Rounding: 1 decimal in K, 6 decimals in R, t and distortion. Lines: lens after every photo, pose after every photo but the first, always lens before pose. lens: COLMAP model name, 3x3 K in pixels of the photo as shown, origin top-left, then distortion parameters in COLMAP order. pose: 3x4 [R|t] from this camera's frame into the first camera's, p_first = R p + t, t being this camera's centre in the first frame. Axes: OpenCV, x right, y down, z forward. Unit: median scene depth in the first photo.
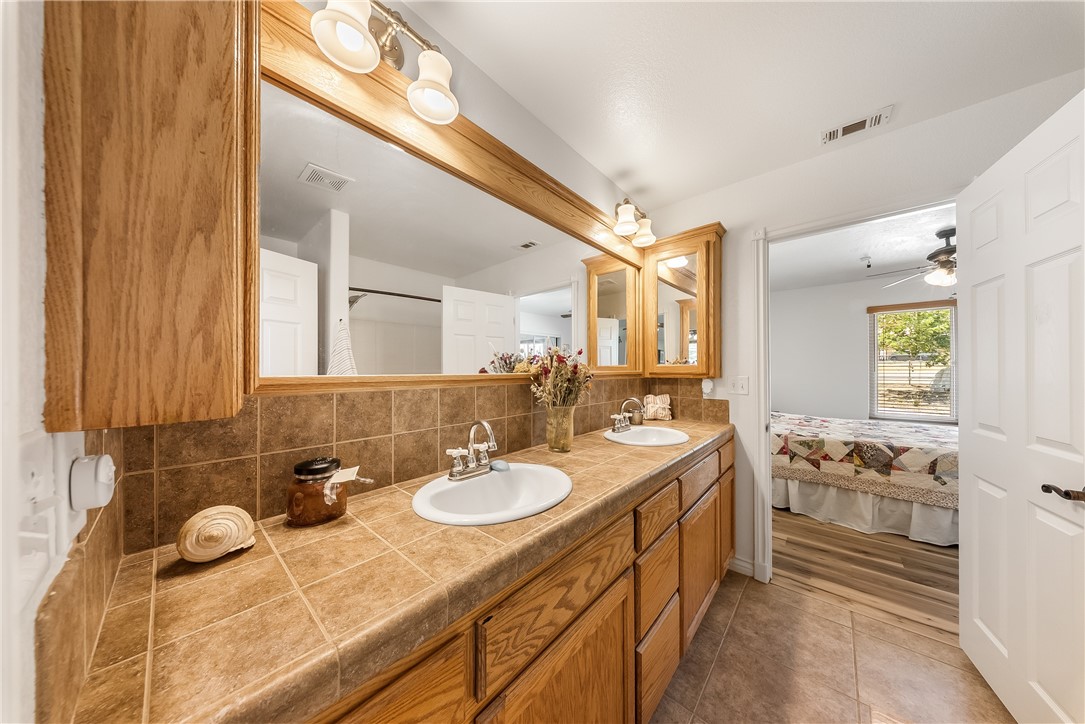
lens RADIAL K [[322.5, 0, 543.3], [0, 322.5, 363.2], [0, 0, 1]] dist [0.000770, -0.001815]
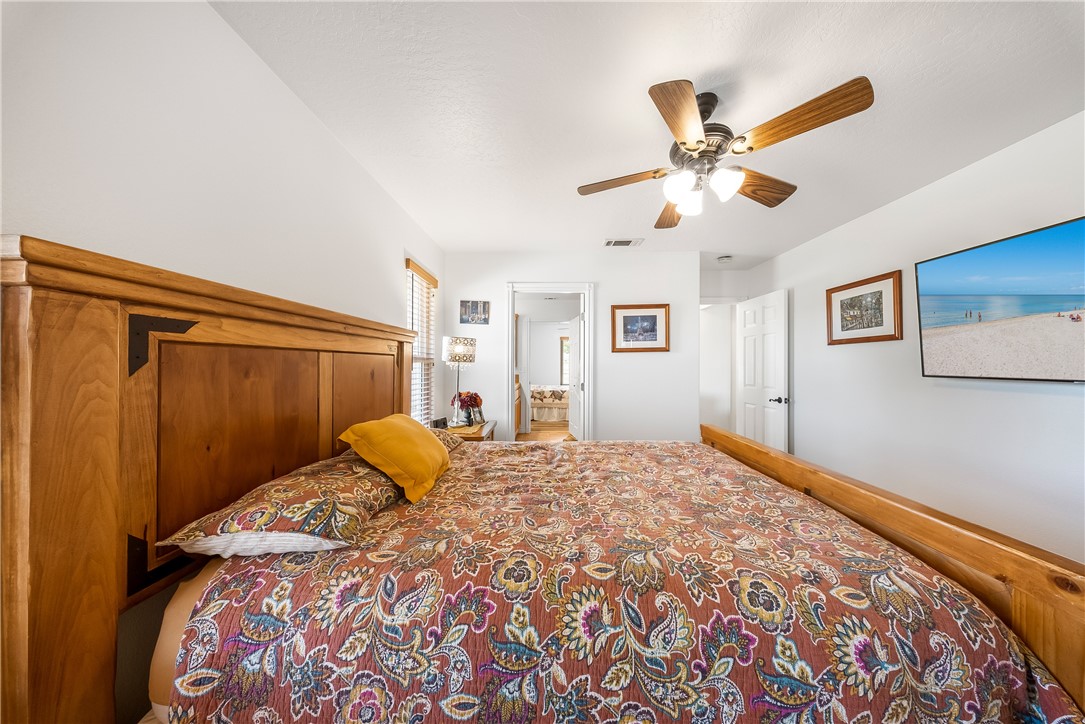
lens RADIAL K [[322.5, 0, 543.3], [0, 322.5, 363.2], [0, 0, 1]] dist [0.000770, -0.001815]
pose [[0.763337, 0.006548, 0.645967, -0.832215], [-0.010473, 0.999943, 0.002240, 0.003965], [-0.645916, -0.008476, 0.763362, -0.994818]]
